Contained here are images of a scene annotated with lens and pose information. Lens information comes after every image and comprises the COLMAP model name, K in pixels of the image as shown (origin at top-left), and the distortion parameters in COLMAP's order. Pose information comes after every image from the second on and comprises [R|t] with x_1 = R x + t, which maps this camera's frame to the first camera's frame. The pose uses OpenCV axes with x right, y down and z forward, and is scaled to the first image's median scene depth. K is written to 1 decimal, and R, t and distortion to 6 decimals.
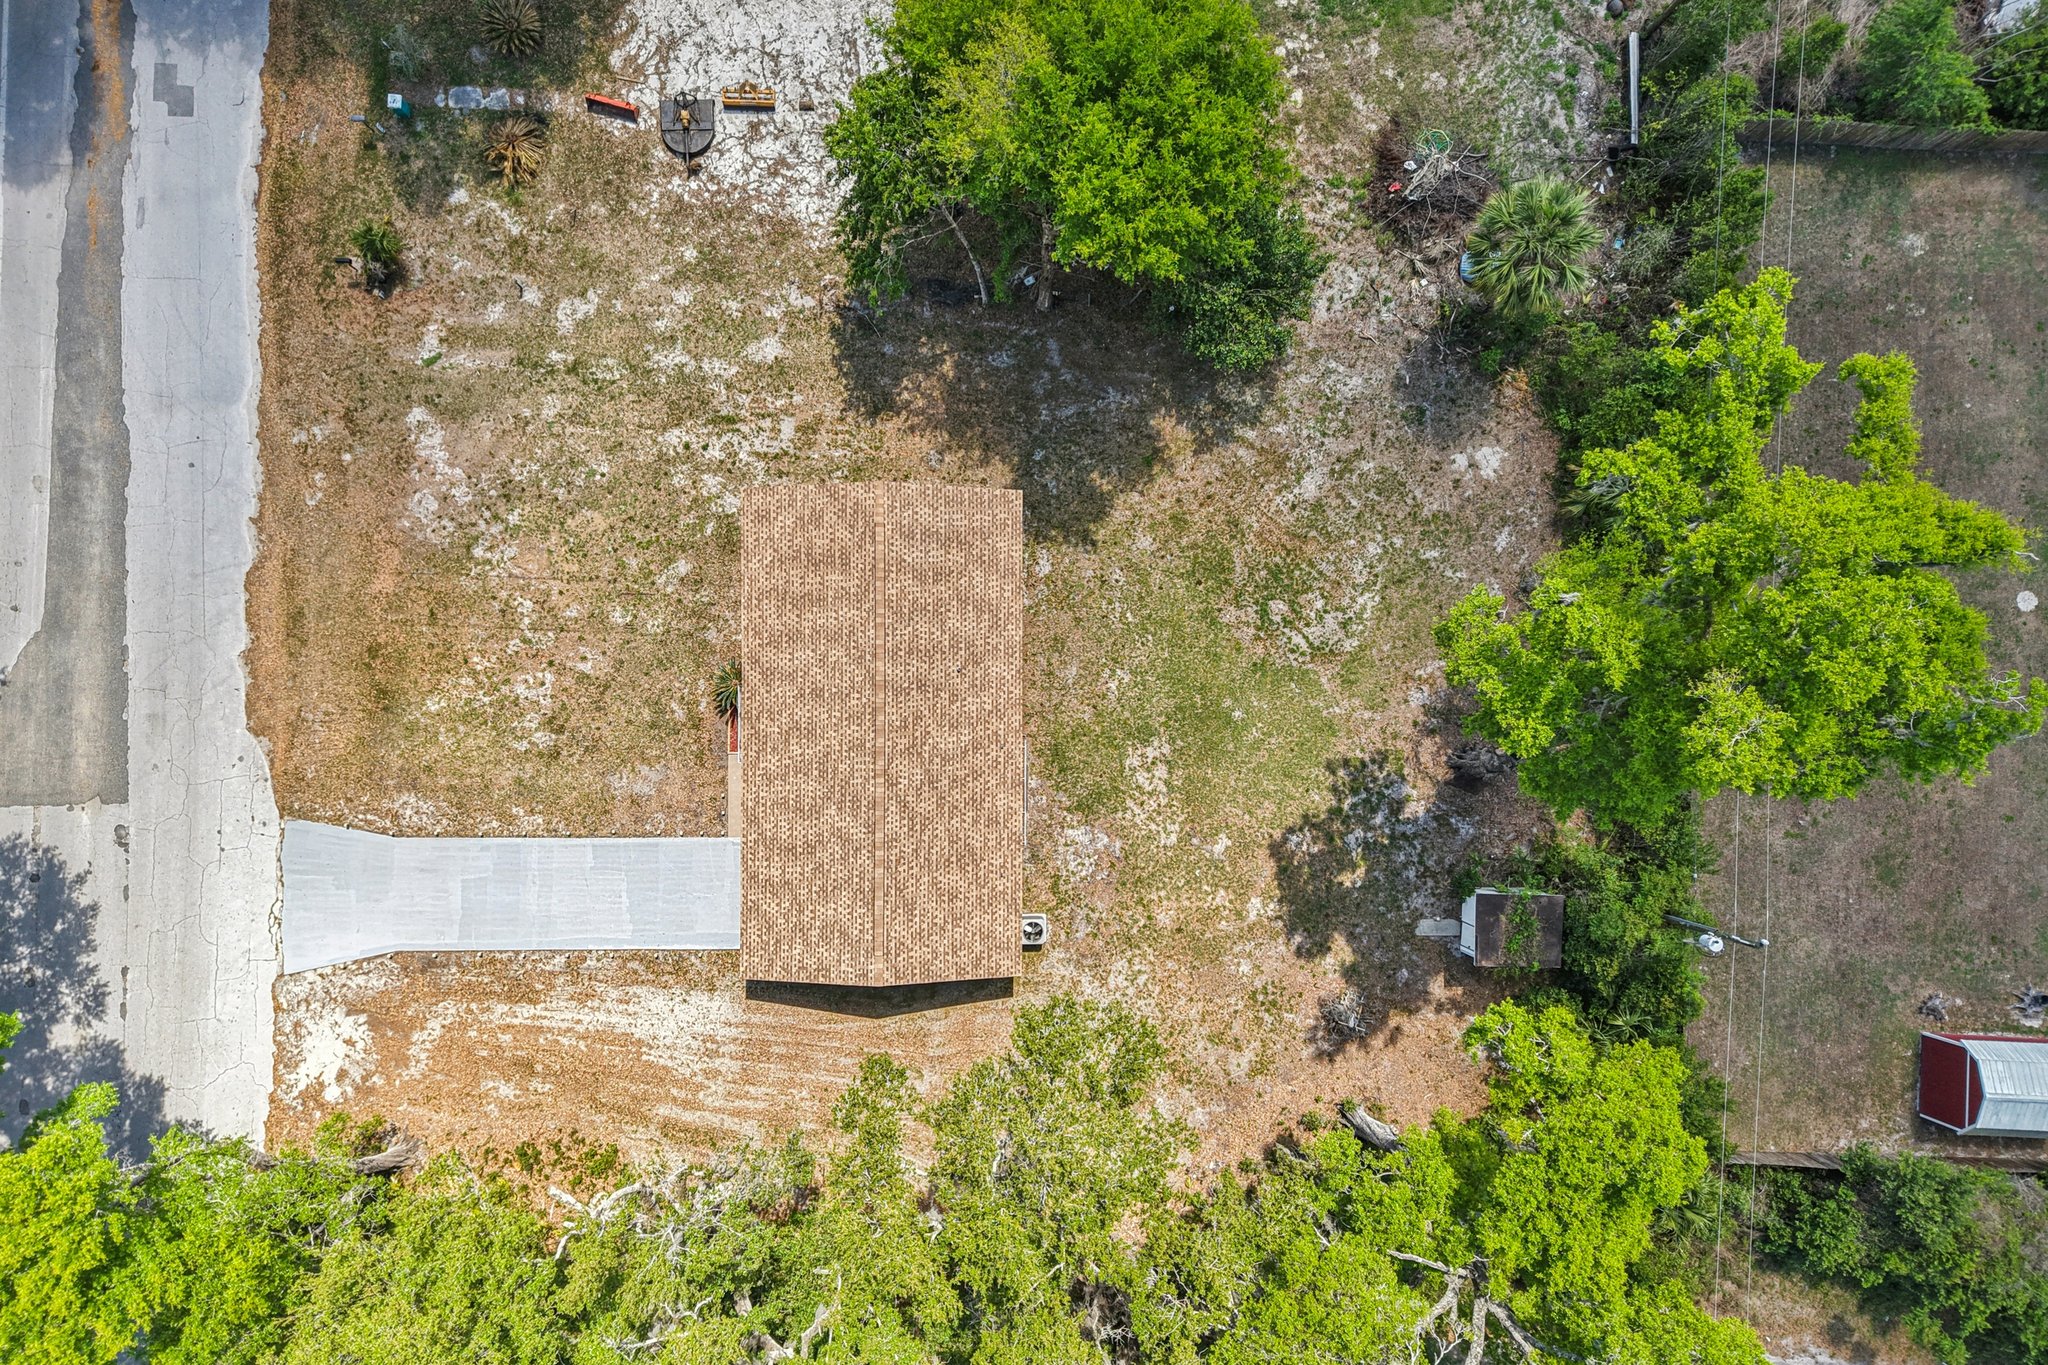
lens RADIAL K [[1370.3, 0, 1024.0], [0, 1370.3, 682.5], [0, 0, 1]] dist [0.023937, -0.026601]
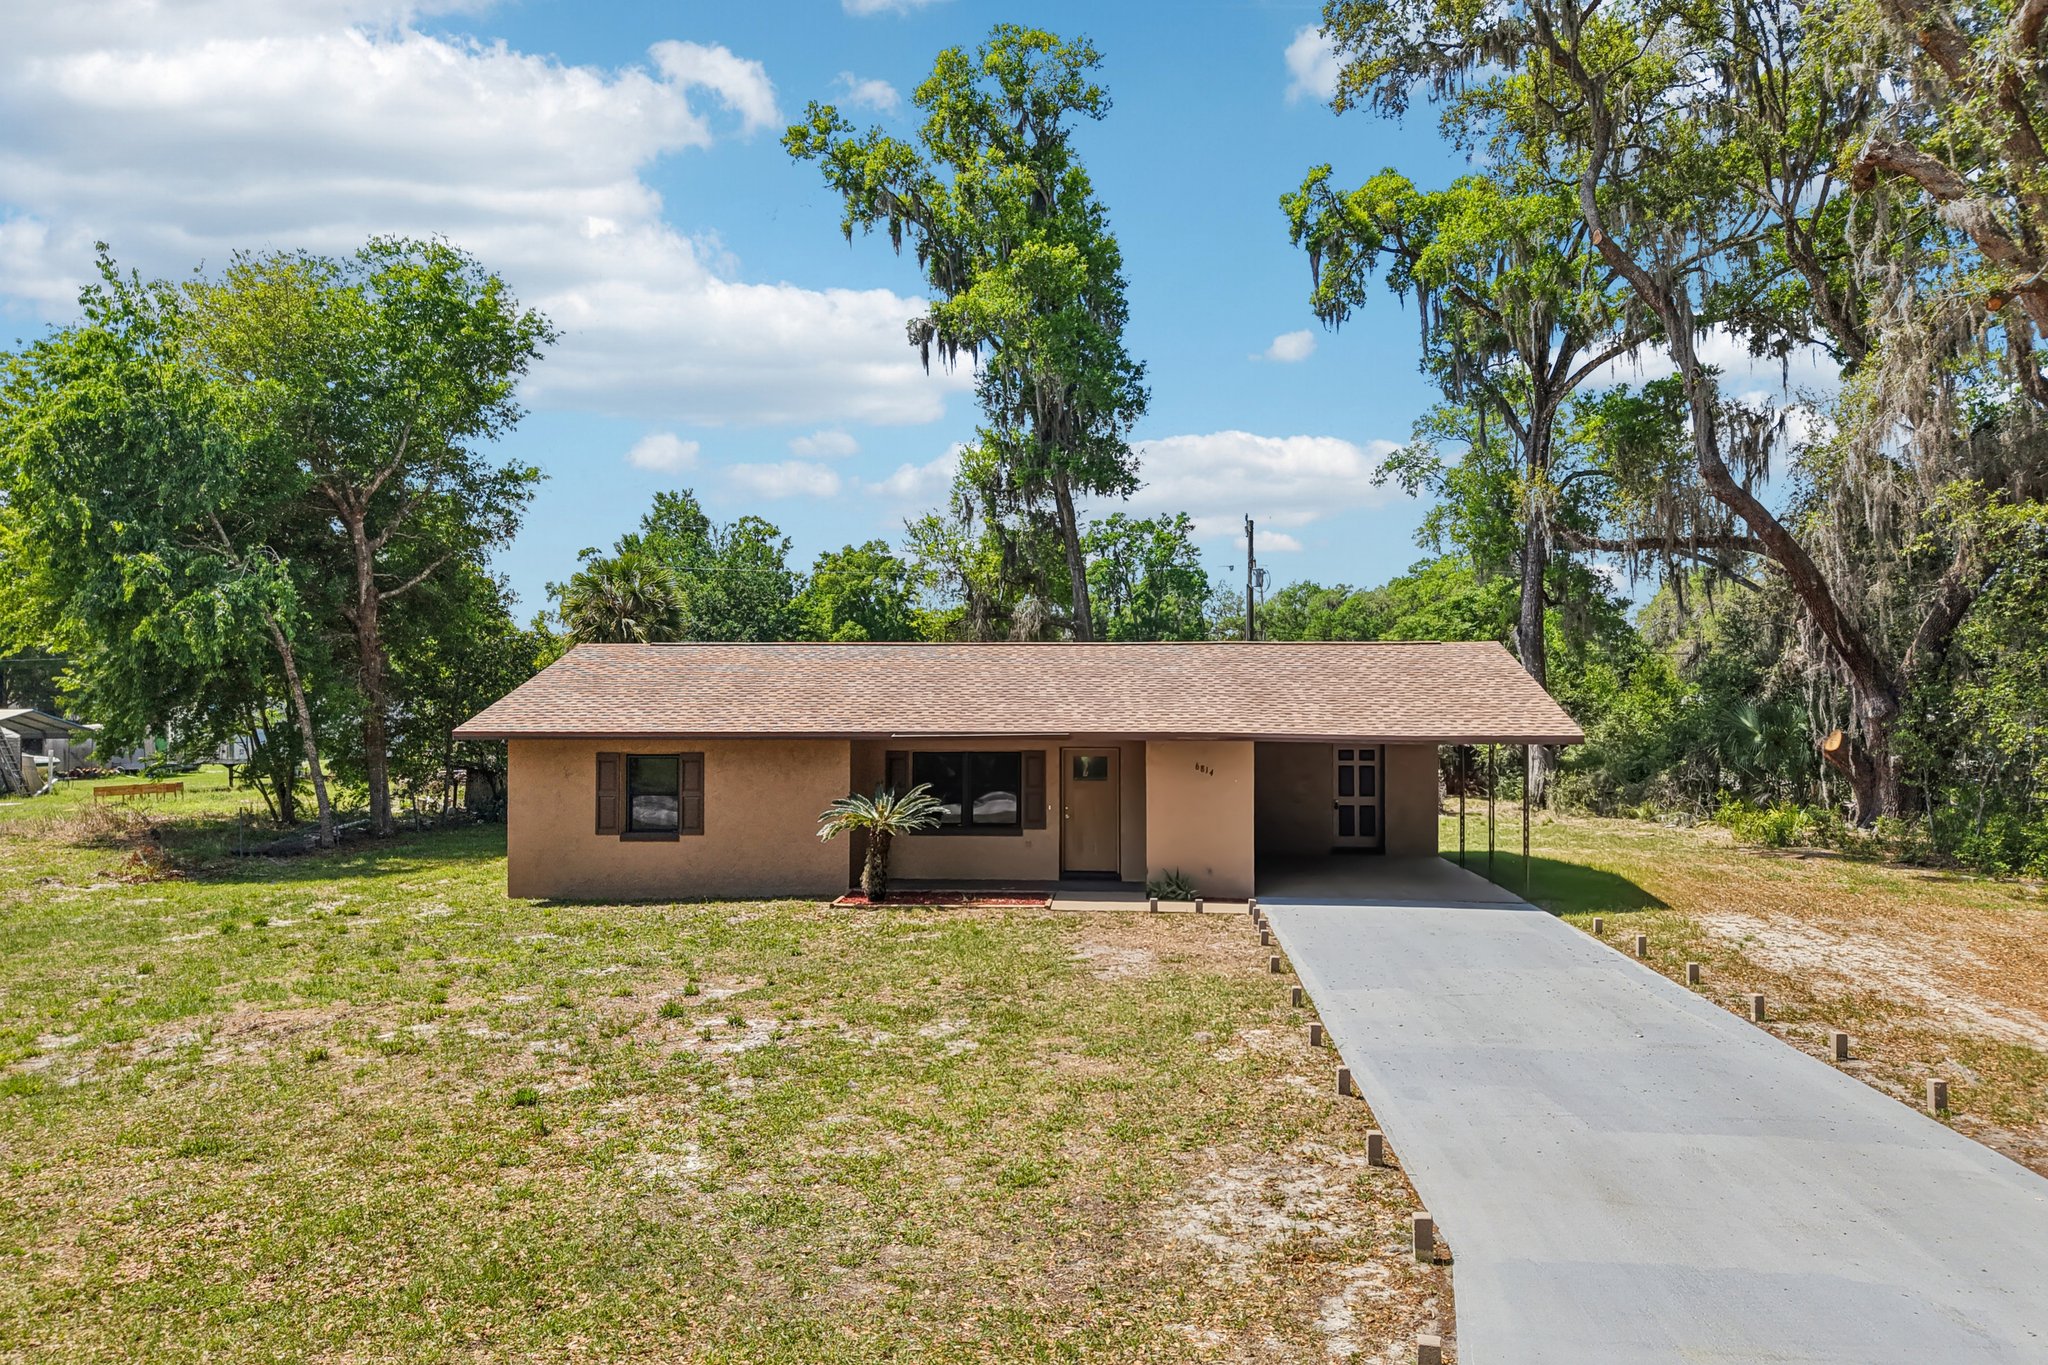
lens RADIAL K [[1379.2, 0, 1026.4], [0, 1379.2, 715.3], [0, 0, 1]] dist [0.016551, -0.028083]
pose [[0.077288, -0.043934, 0.996040, -0.607553], [0.996789, -0.017553, -0.078120, 0.077839], [0.020915, 0.998880, 0.042436, 0.933518]]
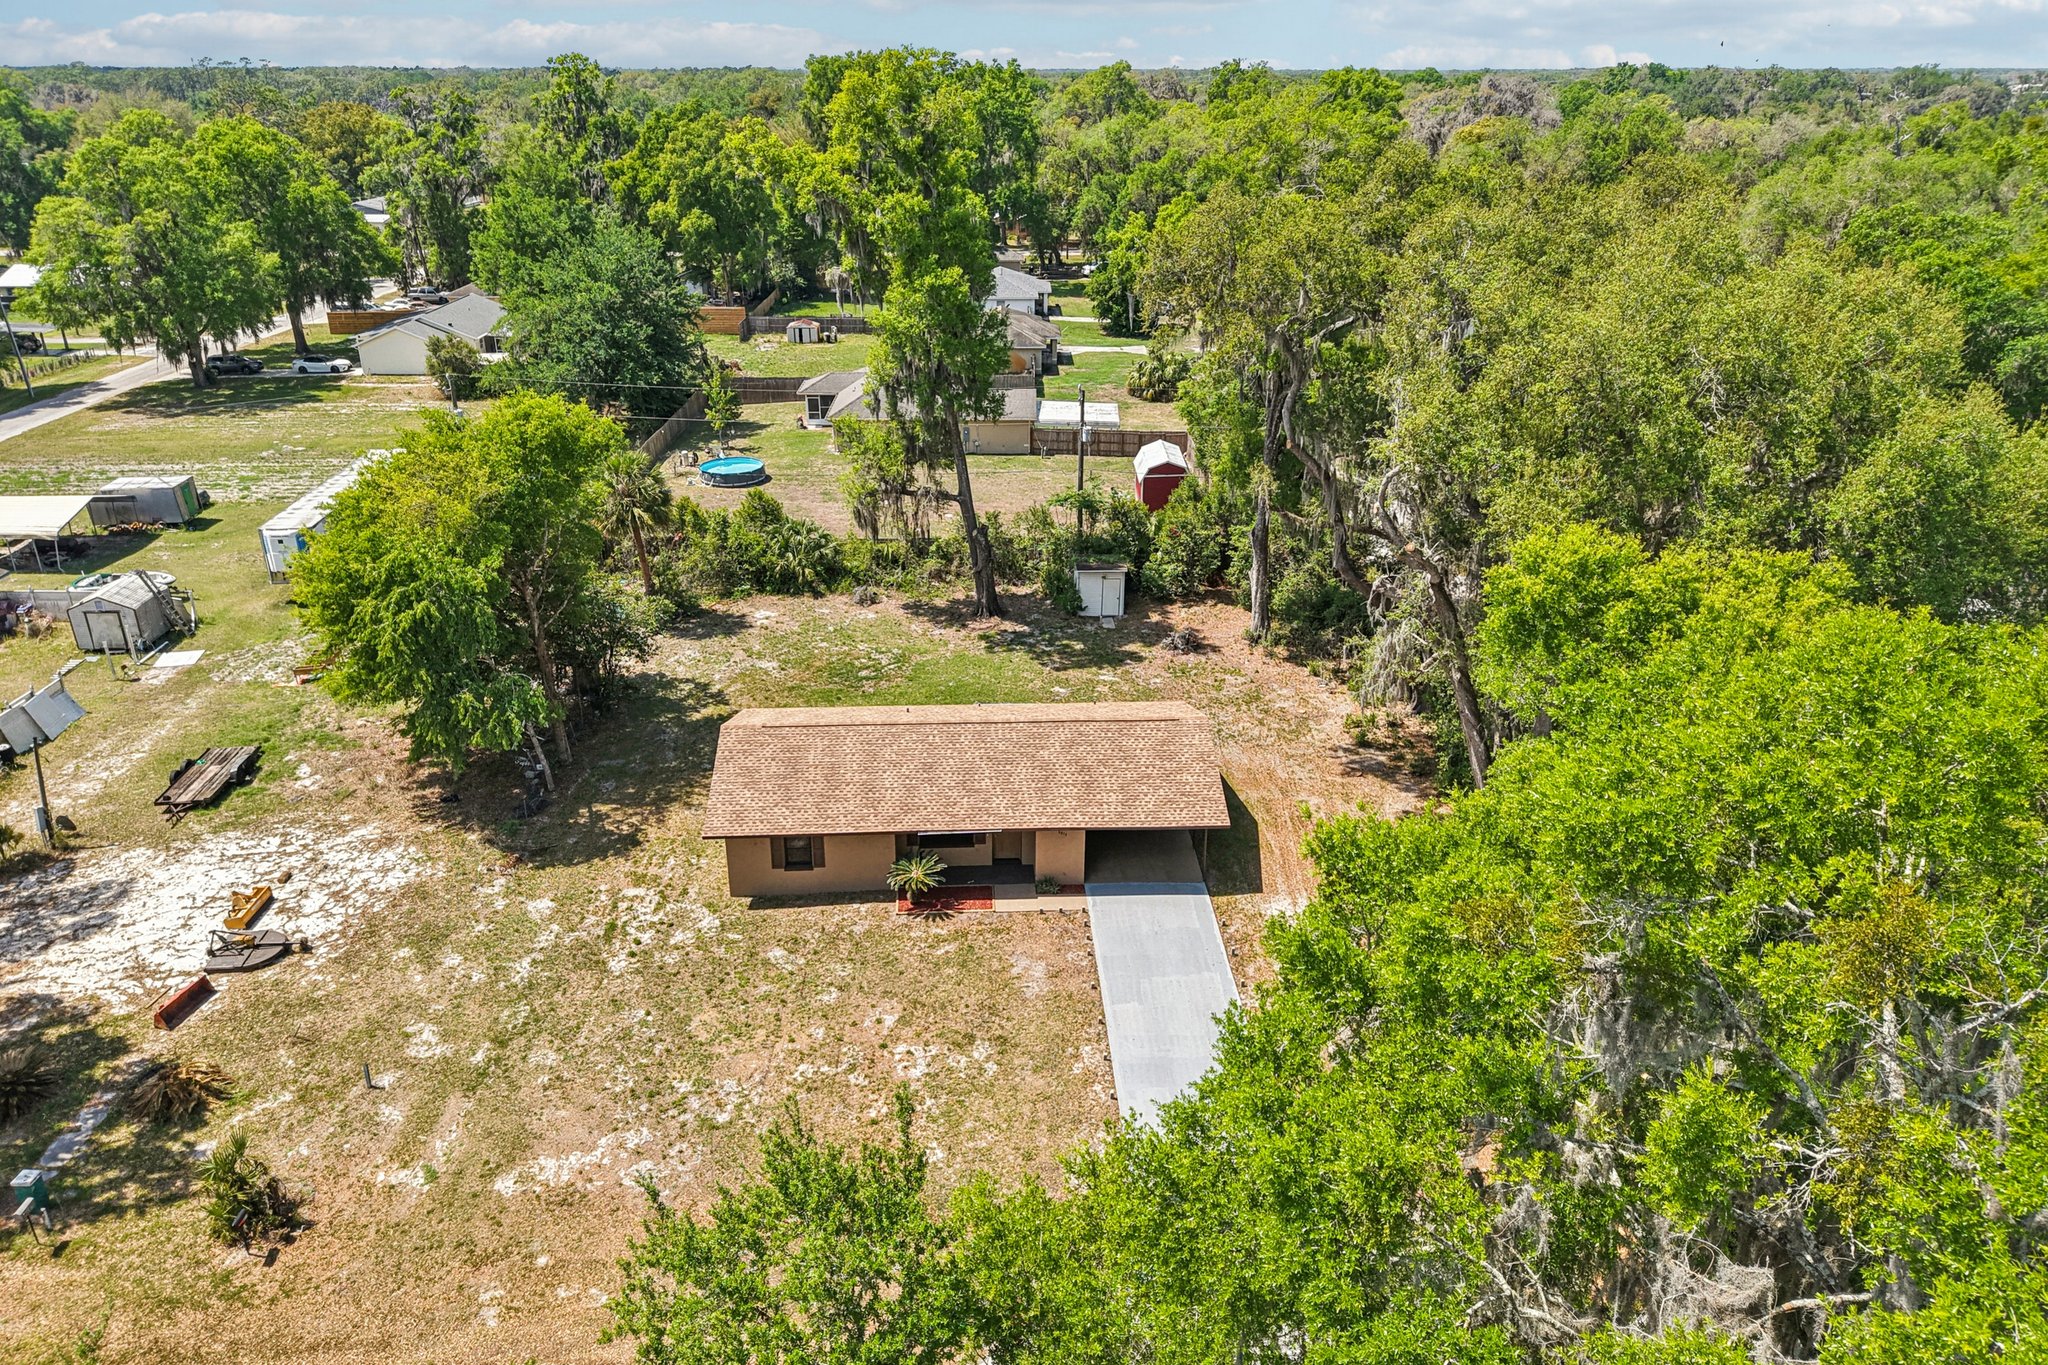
lens RADIAL K [[1370.3, 0, 1024.0], [0, 1370.3, 682.5], [0, 0, 1]] dist [0.023937, -0.026601]
pose [[-0.052365, -0.438205, 0.897349, -0.948510], [0.998556, -0.033777, 0.041776, 0.039424], [0.012004, 0.898240, 0.439341, 0.483006]]
